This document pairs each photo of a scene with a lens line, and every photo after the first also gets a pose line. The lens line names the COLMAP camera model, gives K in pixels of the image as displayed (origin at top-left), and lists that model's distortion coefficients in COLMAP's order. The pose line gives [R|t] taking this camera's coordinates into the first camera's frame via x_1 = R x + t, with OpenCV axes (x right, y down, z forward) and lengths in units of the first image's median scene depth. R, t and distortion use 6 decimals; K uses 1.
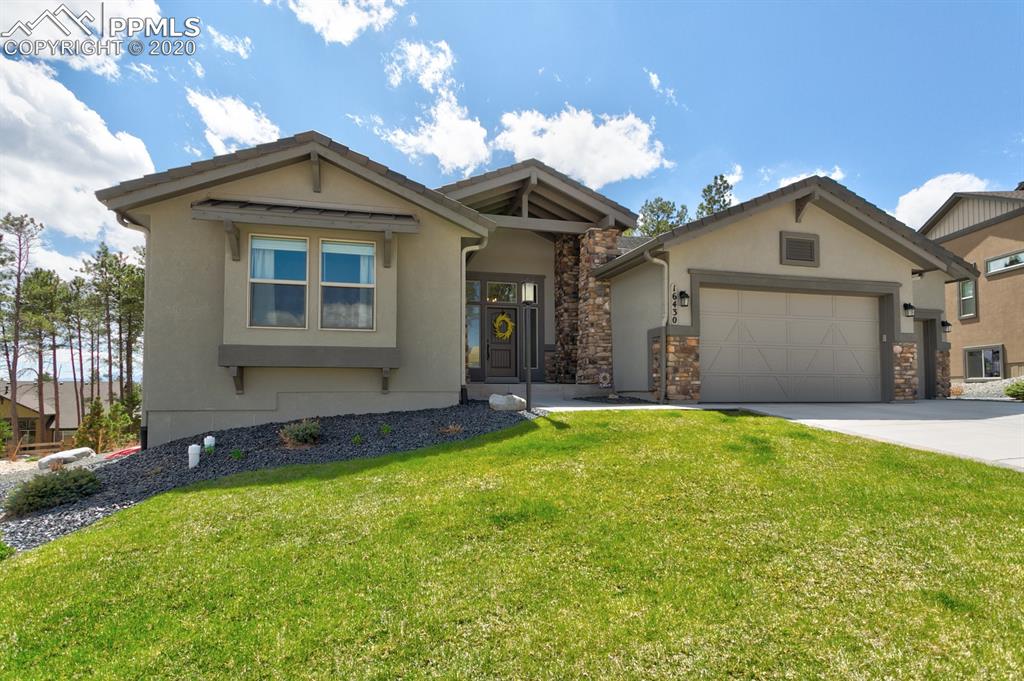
lens RADIAL K [[460.4, 0, 507.8], [0, 460.4, 370.3], [0, 0, 1]] dist [0.002727, 0.000202]
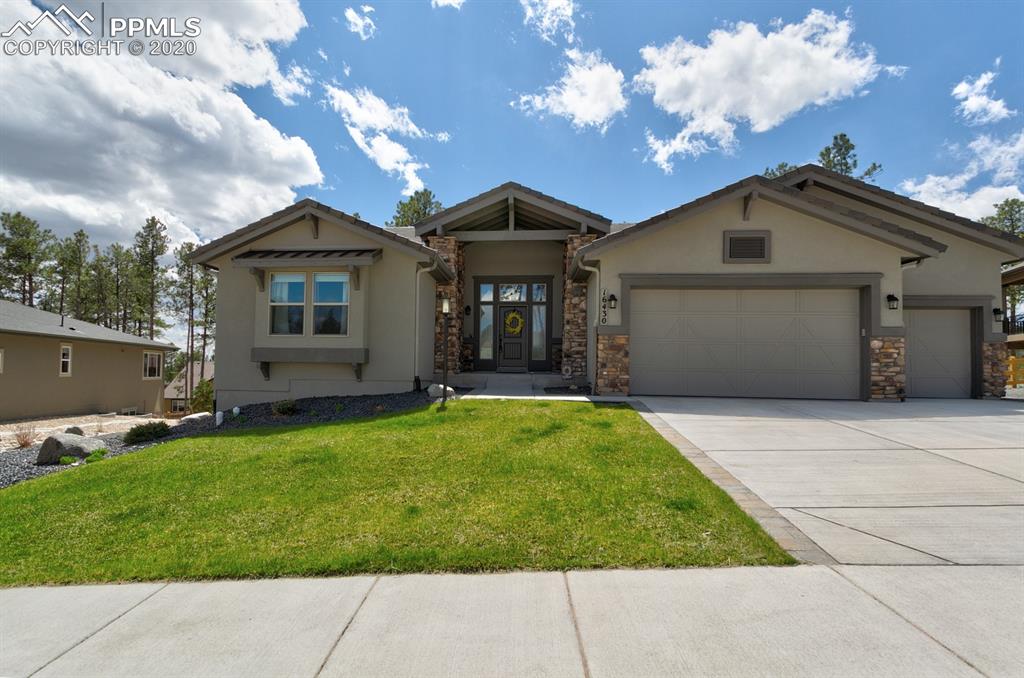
lens RADIAL K [[472.8, 0, 511.7], [0, 472.8, 357.9], [0, 0, 1]] dist [0.000723, 0.000783]
pose [[0.950844, 0.005955, -0.309613, 0.465657], [-0.002493, 0.999930, 0.011578, -0.029121], [0.309661, -0.010237, 0.950792, -0.152399]]
